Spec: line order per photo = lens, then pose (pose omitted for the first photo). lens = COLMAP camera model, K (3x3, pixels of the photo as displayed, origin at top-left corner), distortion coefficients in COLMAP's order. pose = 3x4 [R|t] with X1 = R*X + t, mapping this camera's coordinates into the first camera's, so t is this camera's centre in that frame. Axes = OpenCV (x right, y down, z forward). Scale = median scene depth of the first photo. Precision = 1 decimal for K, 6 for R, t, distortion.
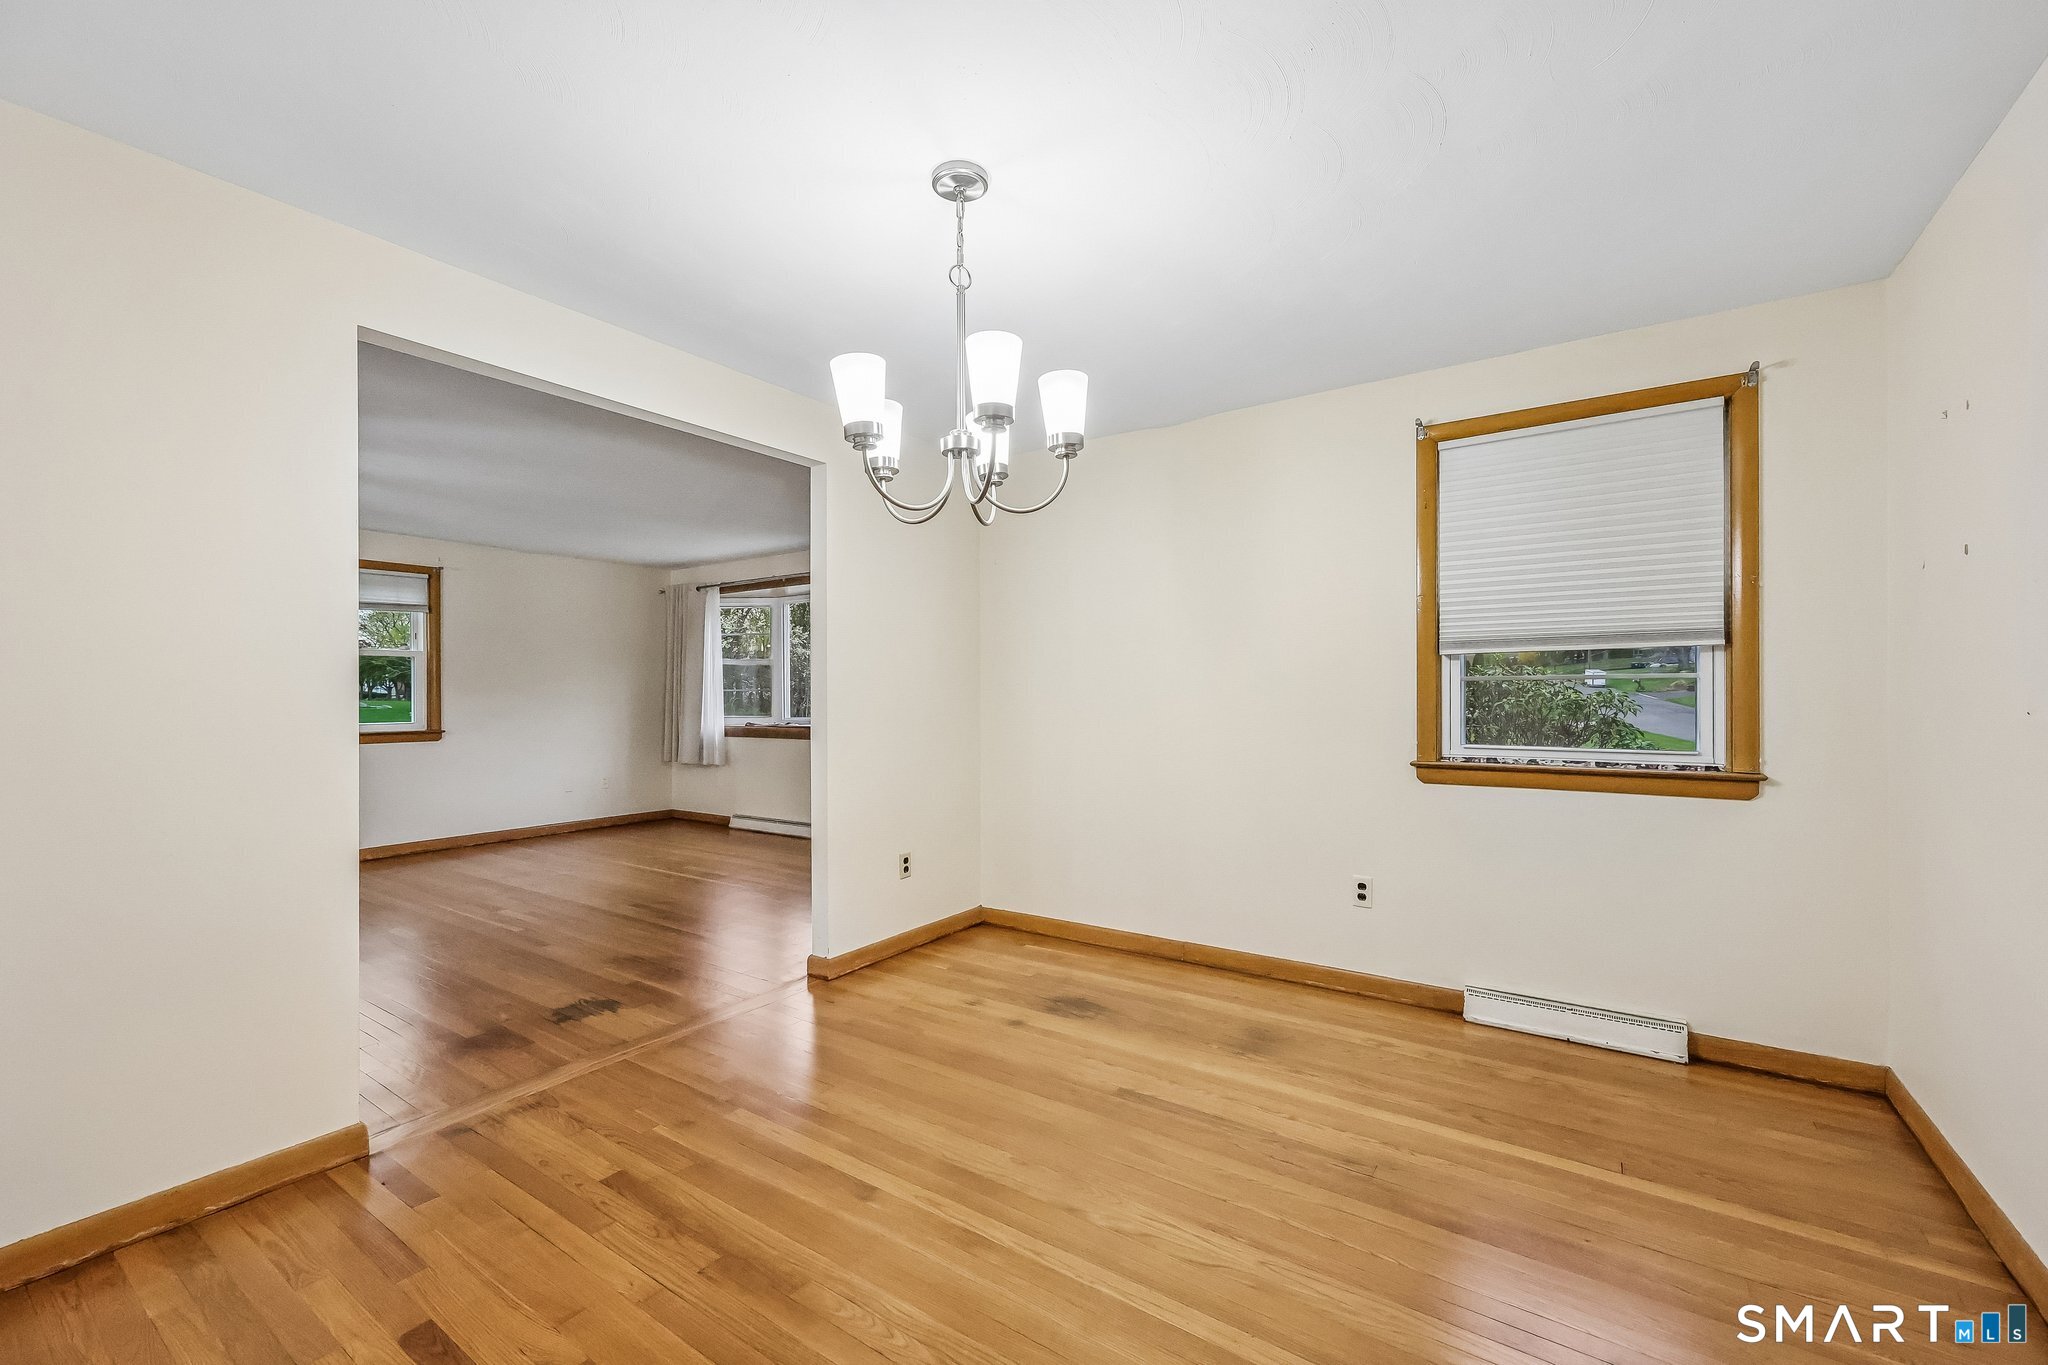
lens RADIAL K [[830.0, 0, 1020.3], [0, 830.0, 695.5], [0, 0, 1]] dist [0.011623, 0.000388]
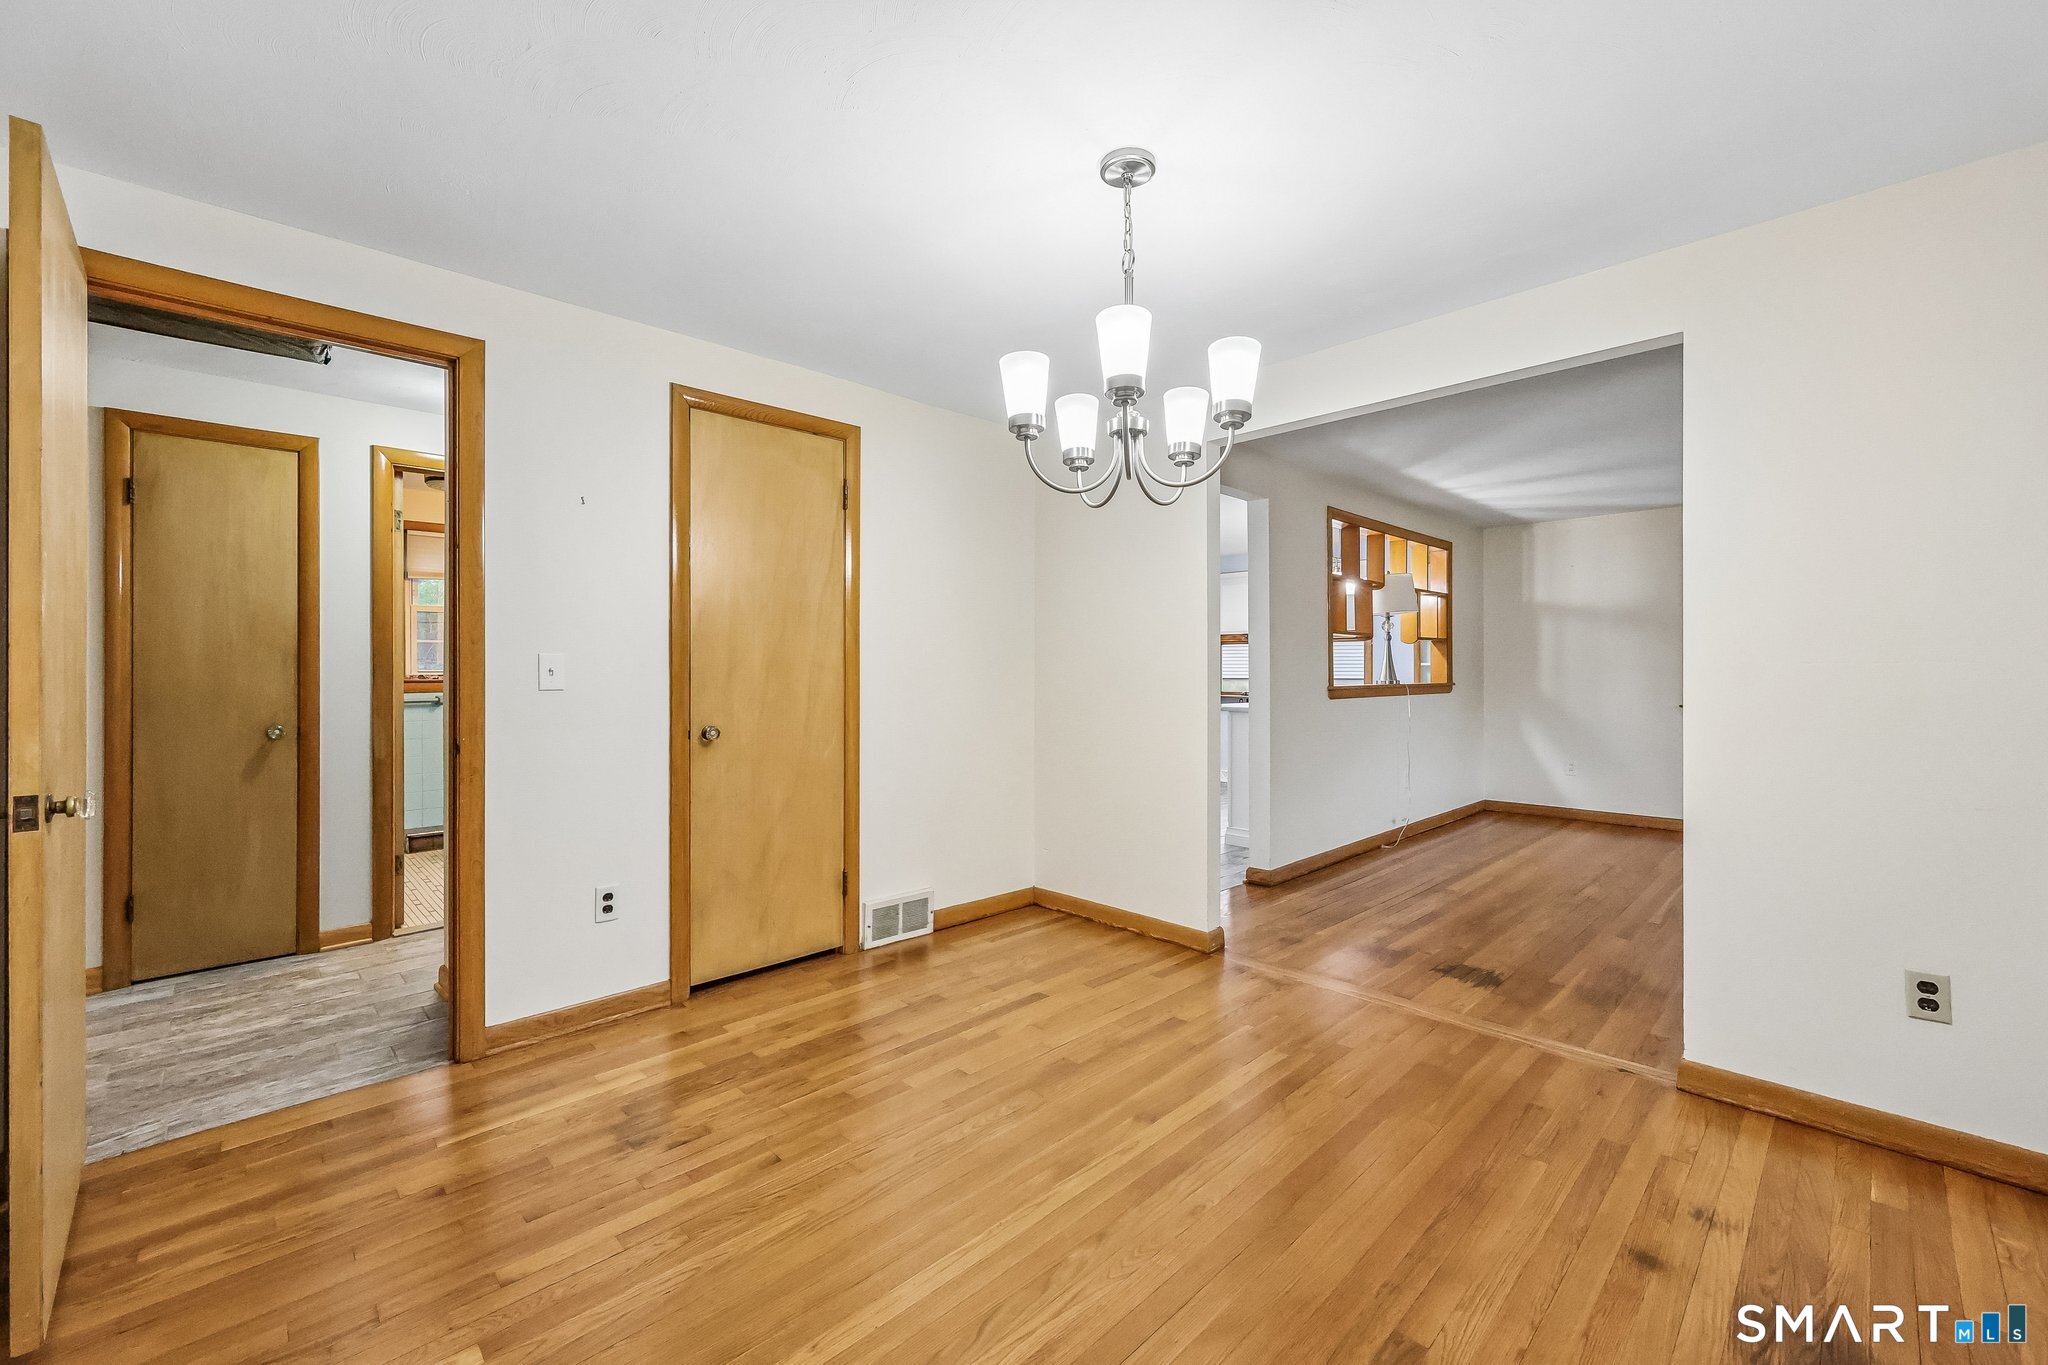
lens RADIAL K [[830.0, 0, 1039.7], [0, 830.0, 673.2], [0, 0, 1]] dist [0.011623, 0.000388]
pose [[-0.187037, 0.003041, -0.982348, 0.257674], [0.002632, 0.999993, 0.002595, -0.000298], [0.982349, -0.002100, -0.187043, 0.294700]]
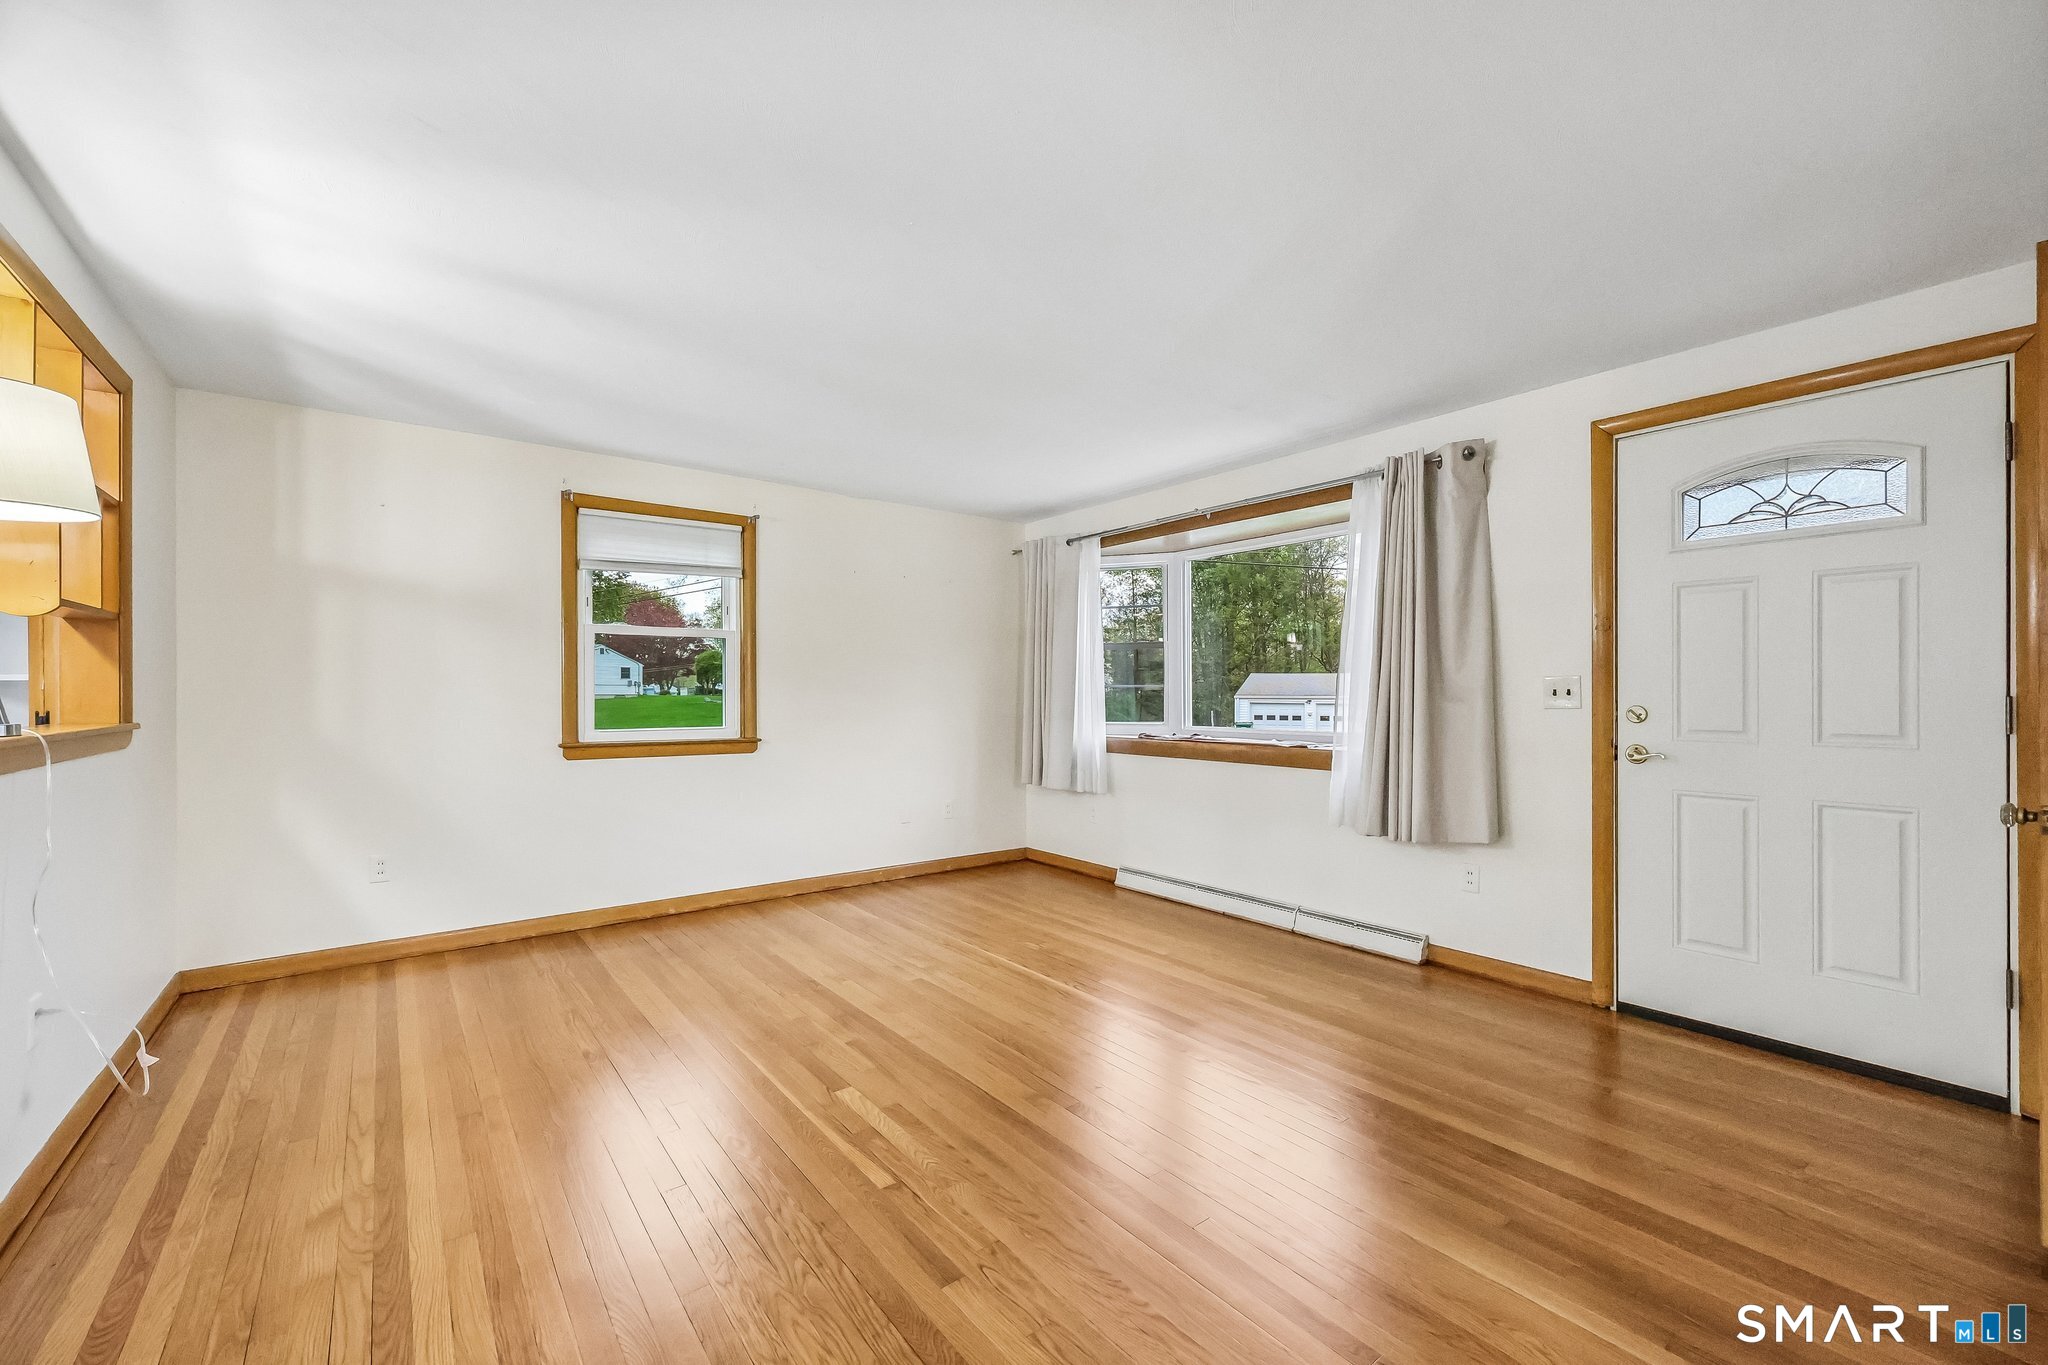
lens RADIAL K [[830.0, 0, 1033.1], [0, 830.0, 688.0], [0, 0, 1]] dist [0.011623, 0.000388]
pose [[0.957490, 0.002063, -0.288458, -0.218312], [-0.003114, 0.999990, -0.003186, -0.002047], [0.288449, 0.003949, 0.957487, 0.322714]]
